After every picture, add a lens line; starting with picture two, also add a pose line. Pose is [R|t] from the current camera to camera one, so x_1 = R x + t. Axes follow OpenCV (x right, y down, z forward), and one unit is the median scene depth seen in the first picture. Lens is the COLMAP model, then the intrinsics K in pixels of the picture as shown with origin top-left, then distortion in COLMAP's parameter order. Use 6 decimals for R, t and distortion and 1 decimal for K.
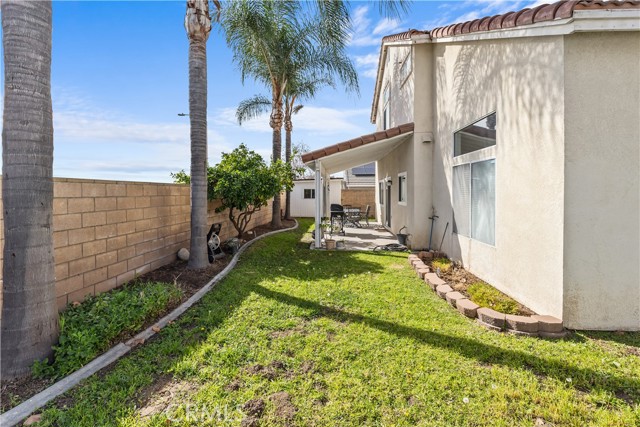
lens RADIAL K [[280.0, 0, 319.9], [0, 280.0, 204.1], [0, 0, 1]] dist [0.014946, -0.000240]
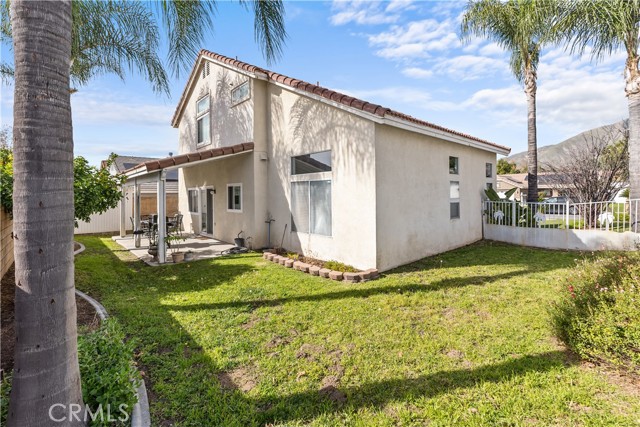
lens RADIAL K [[282.0, 0, 317.5], [0, 282.0, 211.4], [0, 0, 1]] dist [0.015379, 0.000009]
pose [[0.708681, -0.047385, 0.703936, -0.487188], [0.040479, 0.998829, 0.026484, -0.030769], [-0.704367, 0.009726, 0.709770, -0.050419]]
